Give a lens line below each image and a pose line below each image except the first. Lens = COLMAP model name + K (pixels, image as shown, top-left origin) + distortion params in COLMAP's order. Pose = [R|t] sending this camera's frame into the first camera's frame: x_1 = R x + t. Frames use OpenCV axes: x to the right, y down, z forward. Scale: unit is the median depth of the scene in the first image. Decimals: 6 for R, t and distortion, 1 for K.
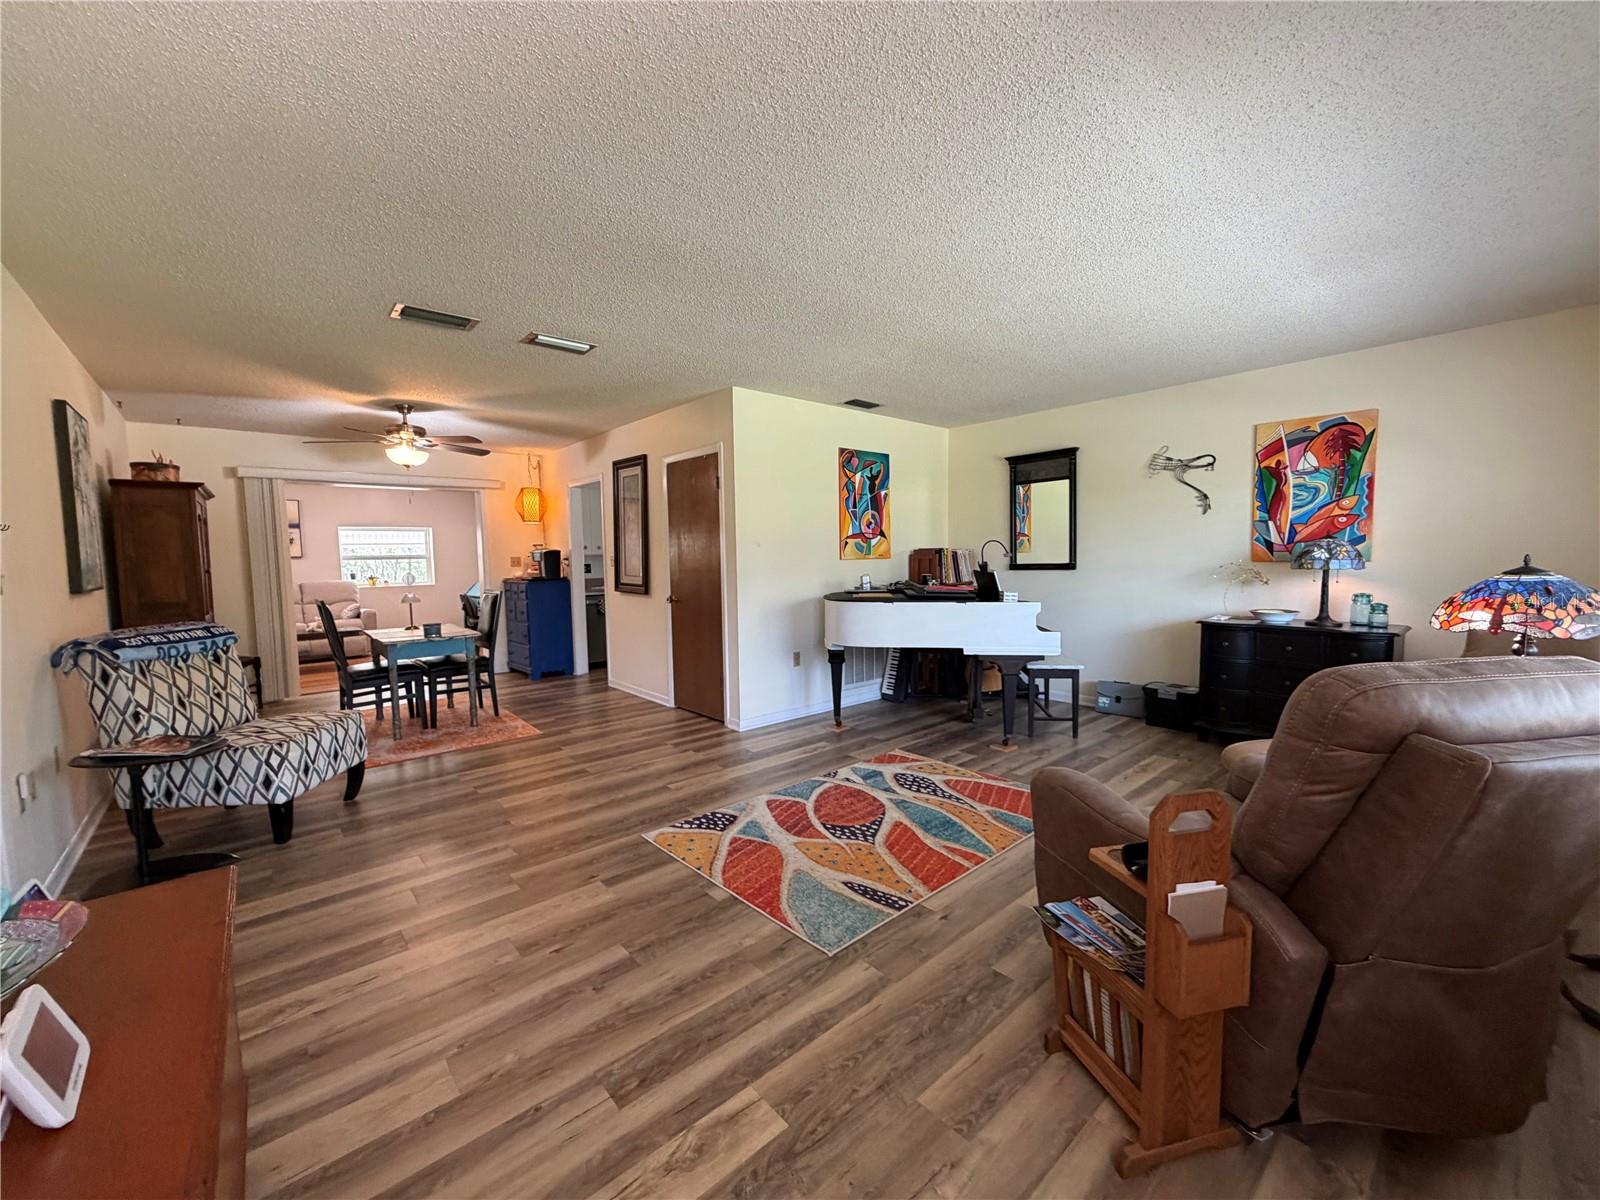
lens RADIAL K [[638.0, 0, 797.3], [0, 638.0, 600.3], [0, 0, 1]] dist [0.000785, -0.000254]
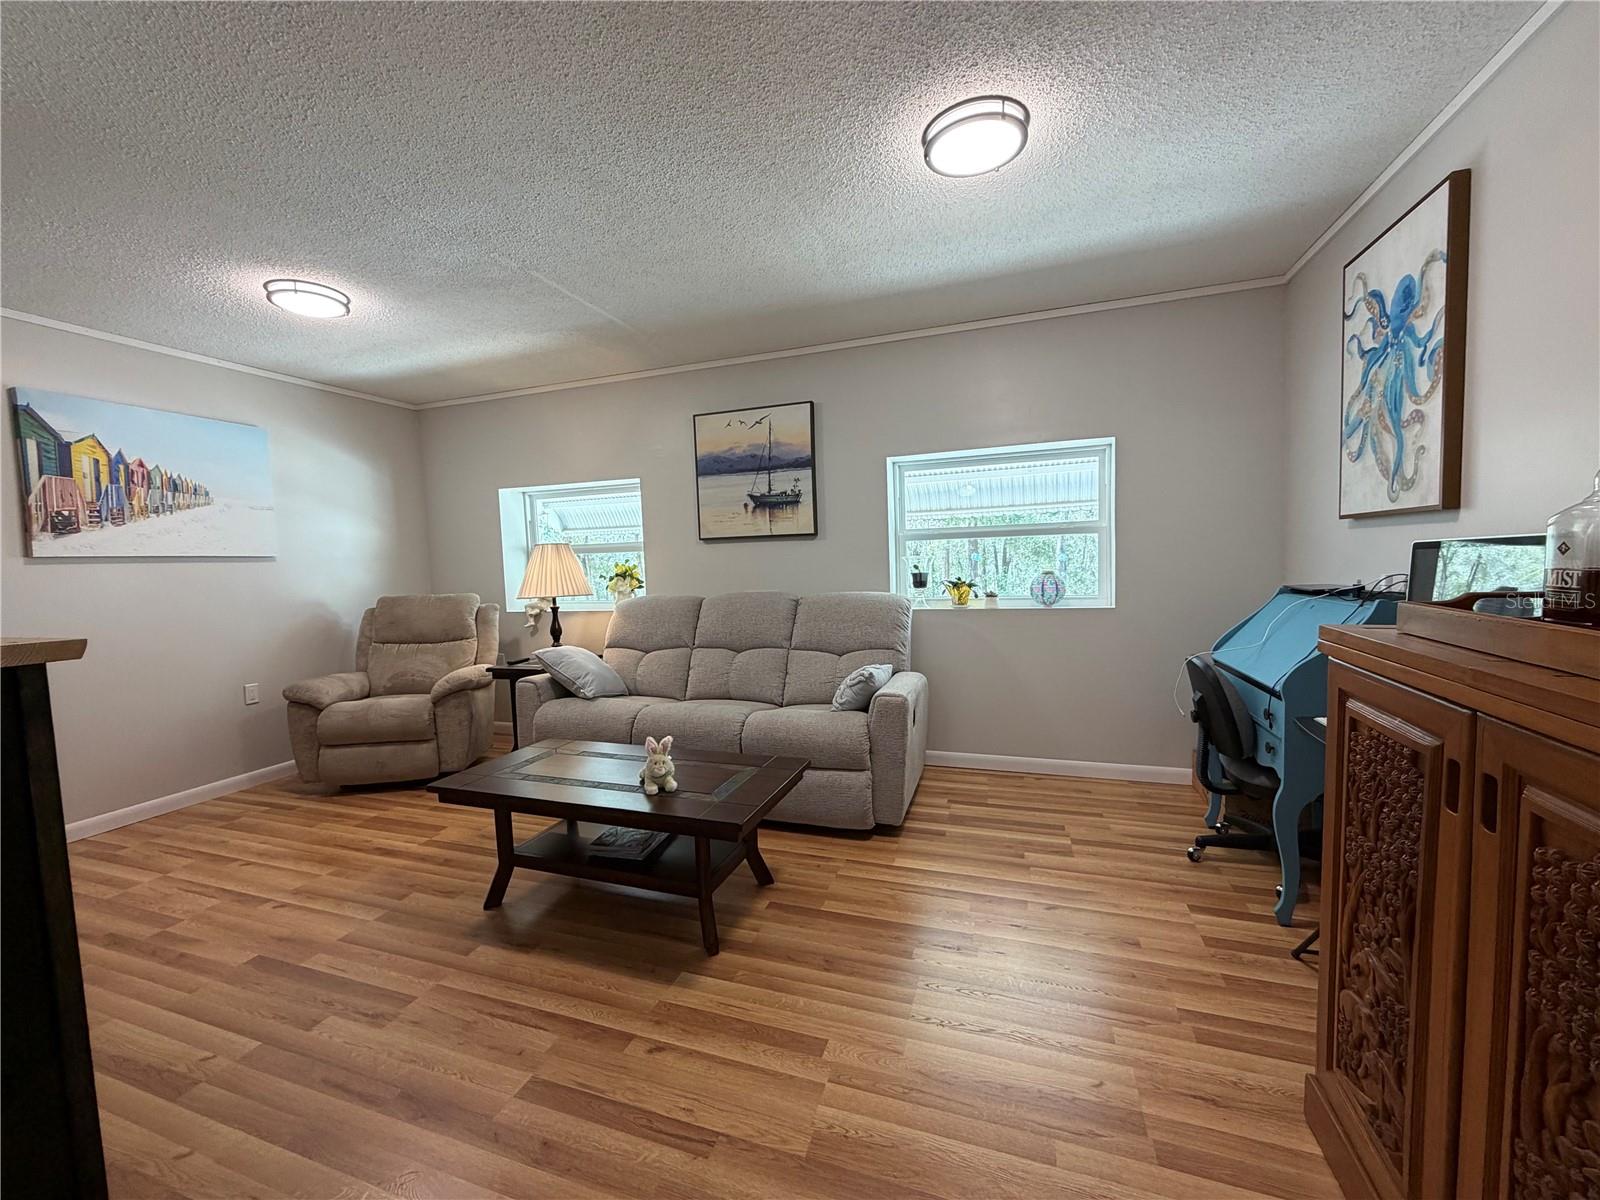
lens RADIAL K [[638.0, 0, 800.0], [0, 638.0, 603.9], [0, 0, 1]] dist [0.000785, -0.000254]
pose [[0.489794, 0.063592, -0.869516, -0.938932], [-0.036692, 0.997956, 0.052317, -0.099805], [0.871066, 0.006280, 0.491126, 1.810116]]
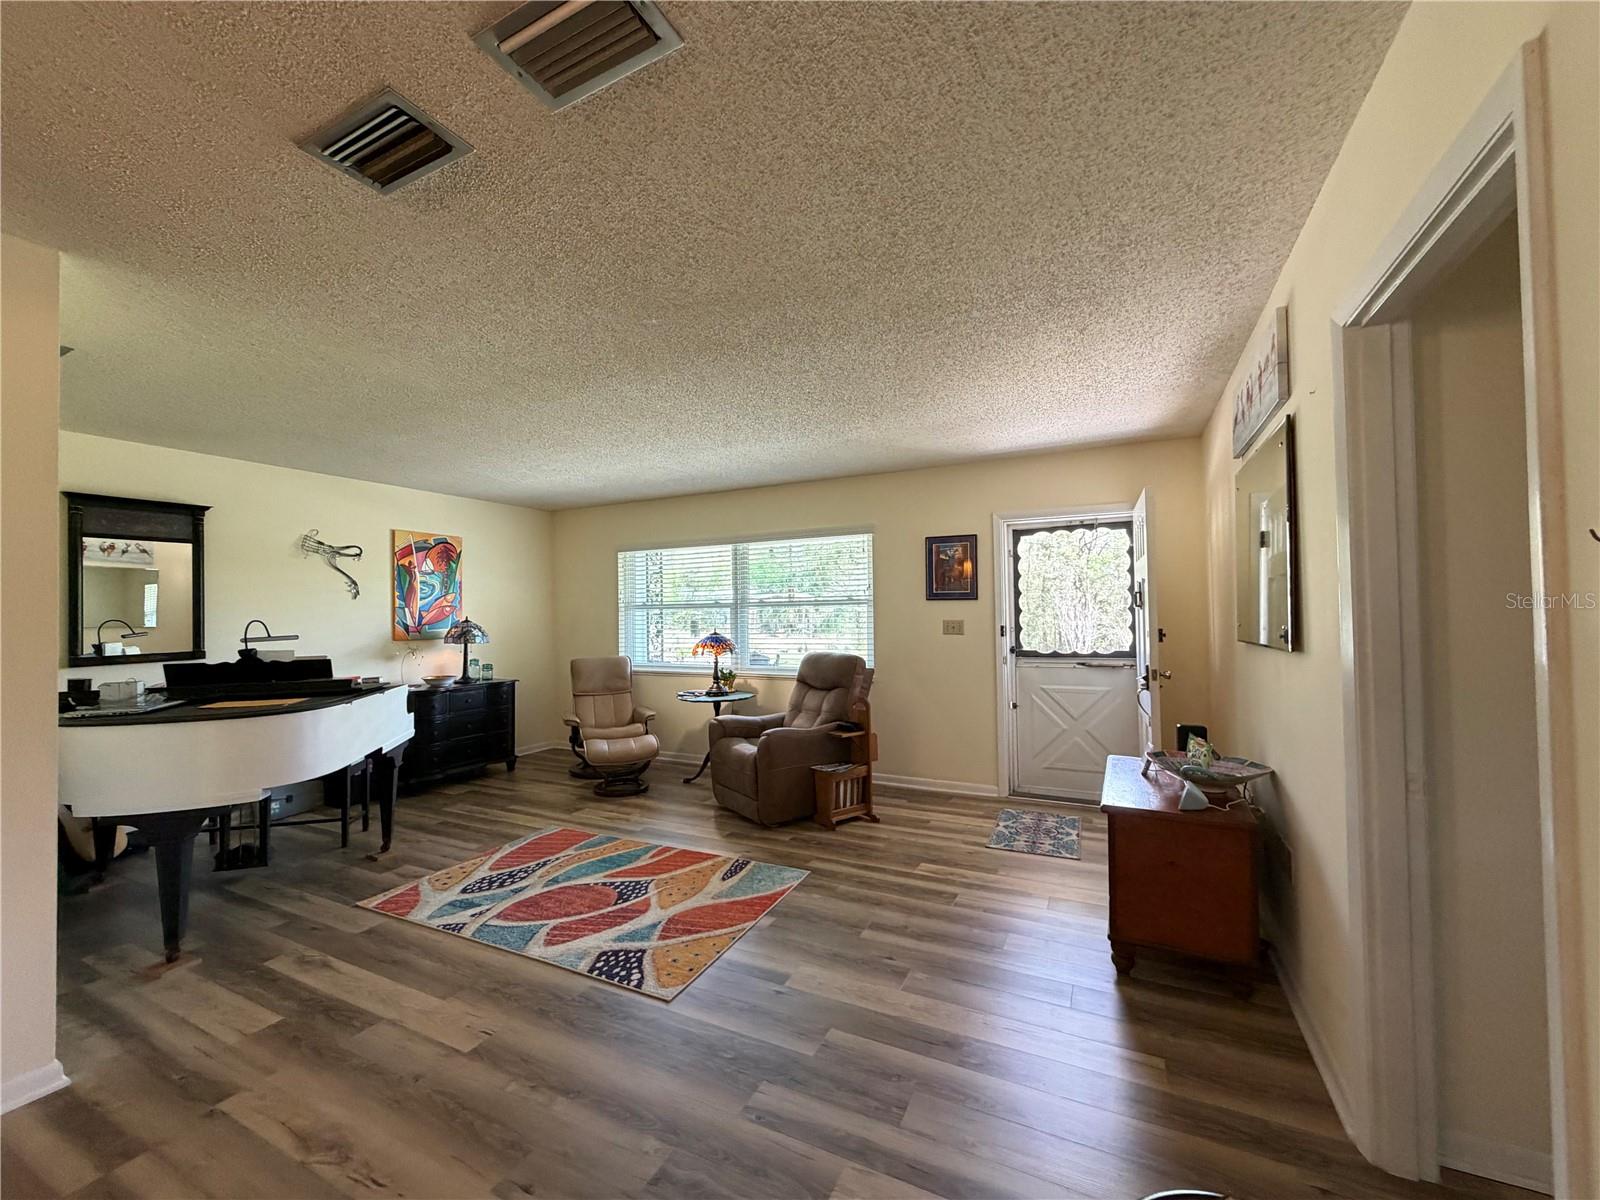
lens RADIAL K [[638.0, 0, 796.3], [0, 638.0, 601.3], [0, 0, 1]] dist [0.000785, -0.000254]
pose [[-0.379251, 0.041361, 0.924369, -0.792899], [0.089689, 0.995940, -0.007765, -0.065670], [-0.920937, 0.079961, -0.381420, 0.862557]]
